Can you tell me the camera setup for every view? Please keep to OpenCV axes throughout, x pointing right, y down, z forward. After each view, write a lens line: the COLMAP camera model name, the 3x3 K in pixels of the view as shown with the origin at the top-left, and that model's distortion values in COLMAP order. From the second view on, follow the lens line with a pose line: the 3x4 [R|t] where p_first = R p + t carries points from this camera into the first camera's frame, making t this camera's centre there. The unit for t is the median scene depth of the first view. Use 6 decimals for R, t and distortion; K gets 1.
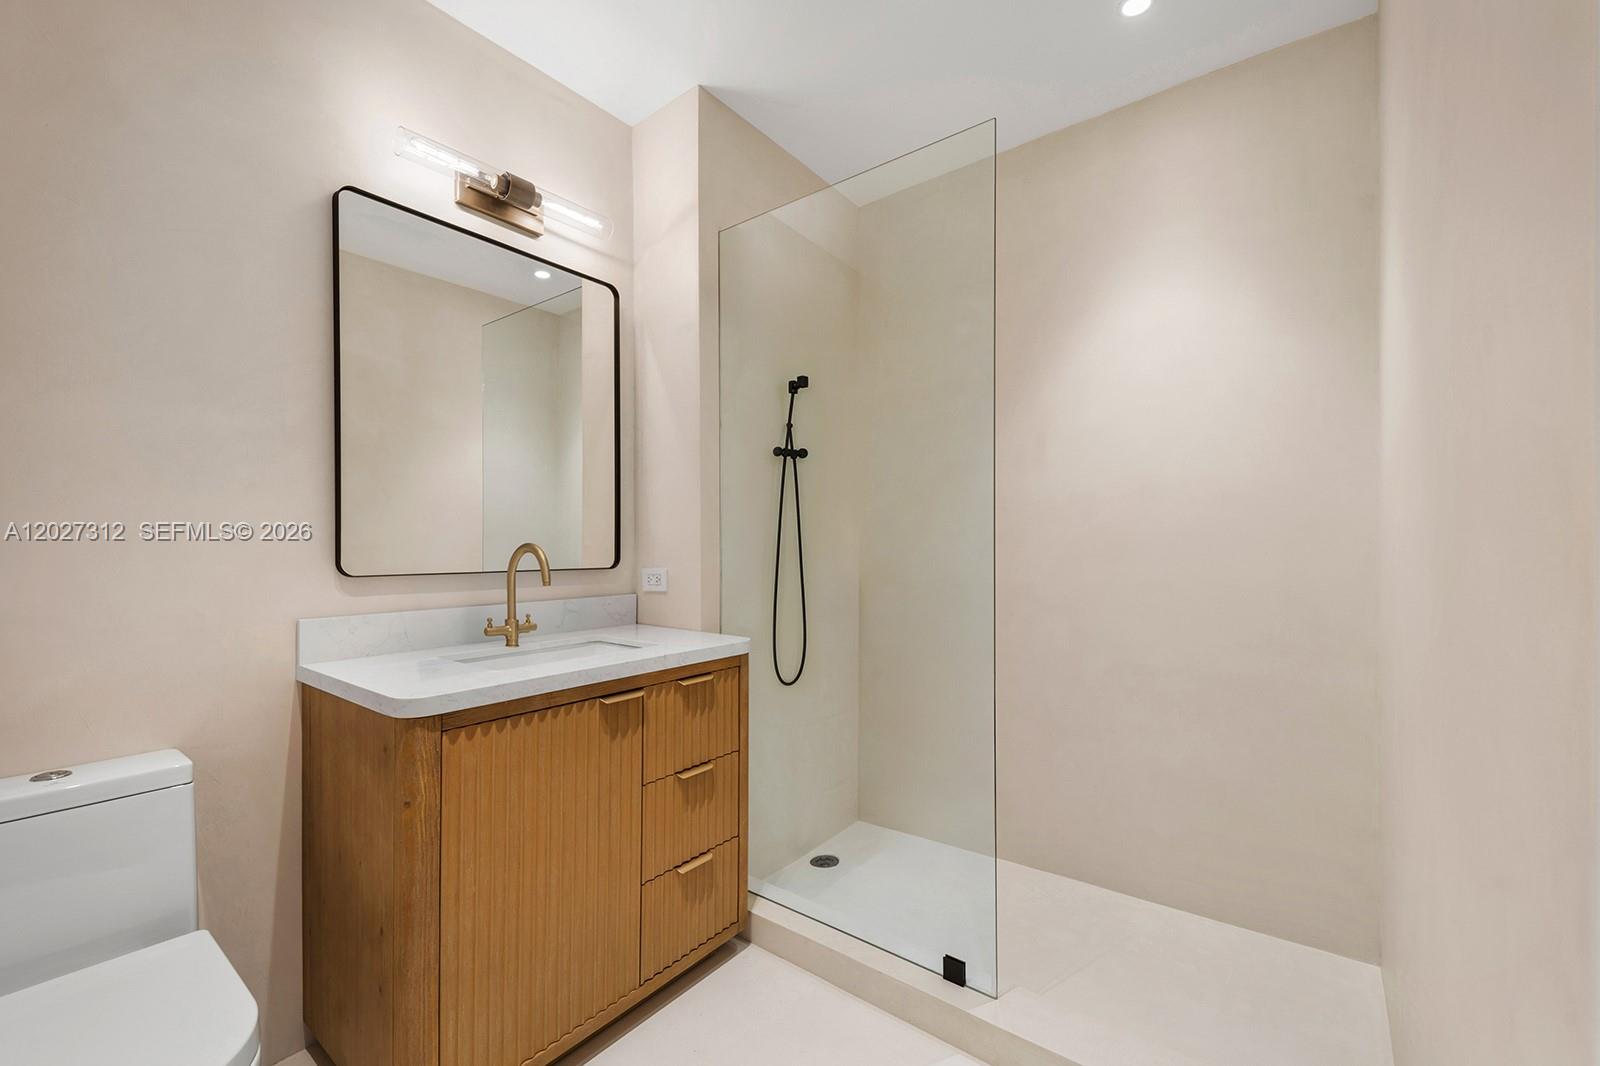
lens RADIAL K [[659.2, 0, 796.5], [0, 659.2, 539.2], [0, 0, 1]] dist [0.061025, -0.025844]
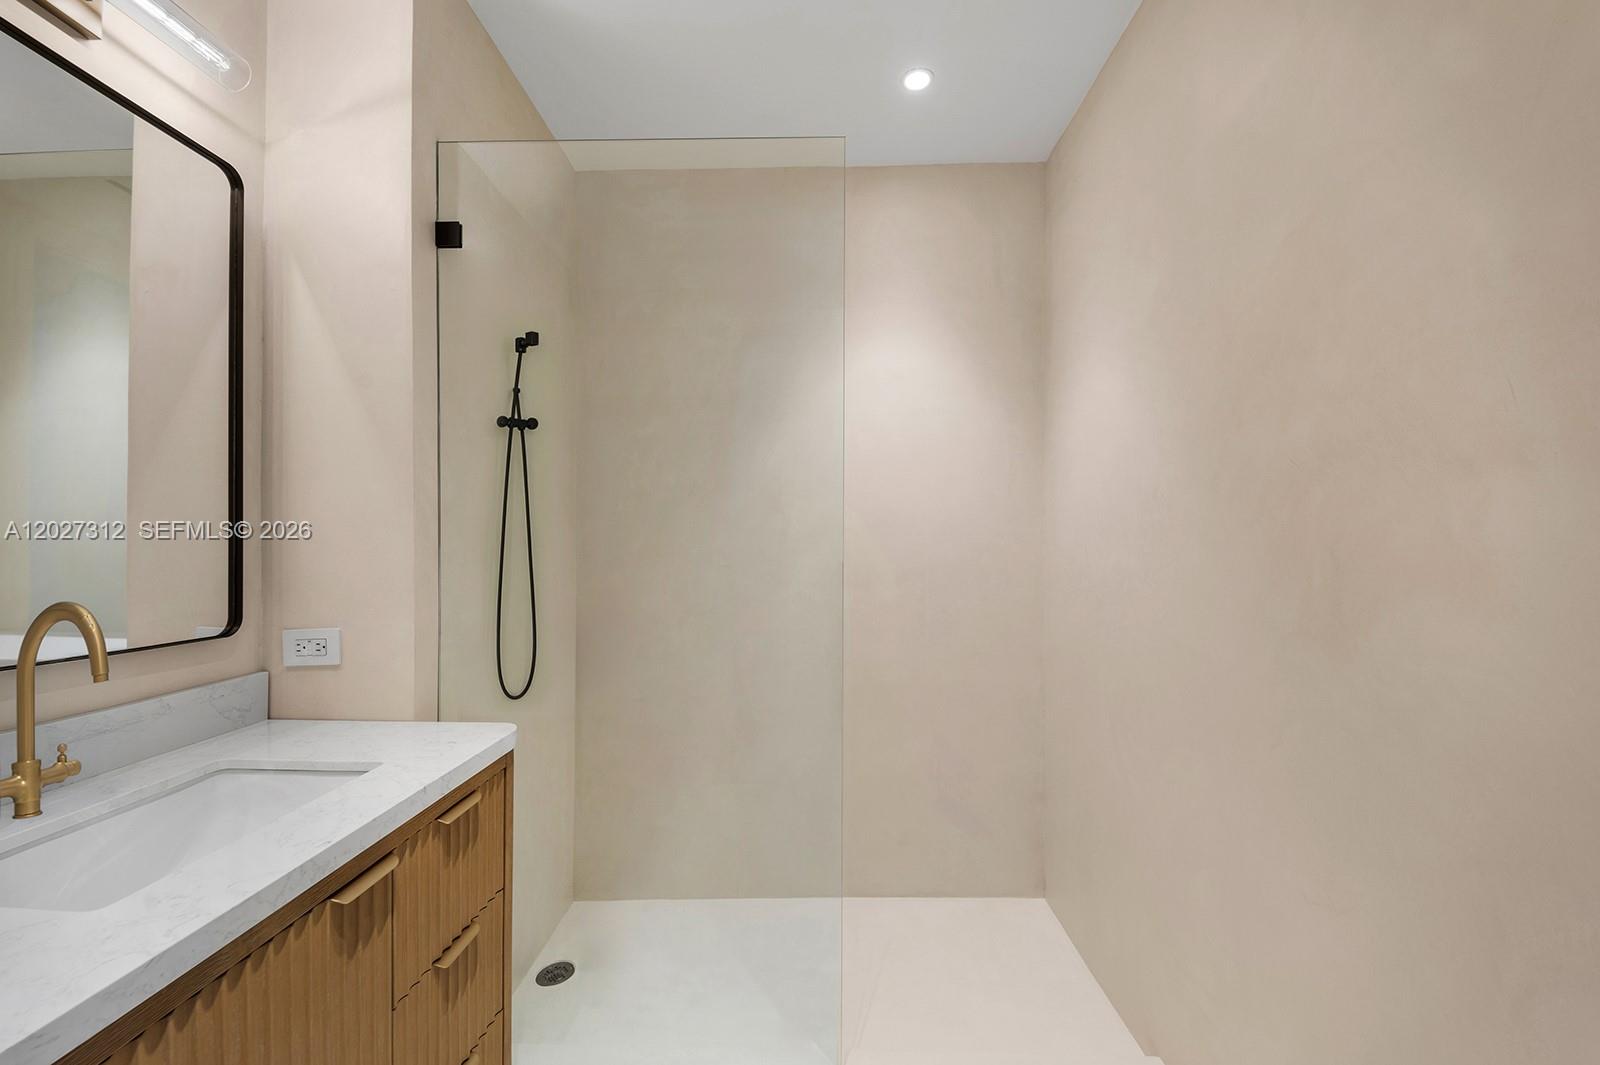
lens RADIAL K [[649.5, 0, 800.0], [0, 649.5, 539.6], [0, 0, 1]] dist [-0.010714, -0.000433]
pose [[0.806650, 0.003823, 0.591017, -0.210960], [-0.000041, 0.999979, -0.006414, -0.039345], [-0.591030, 0.005150, 0.806633, 0.235005]]
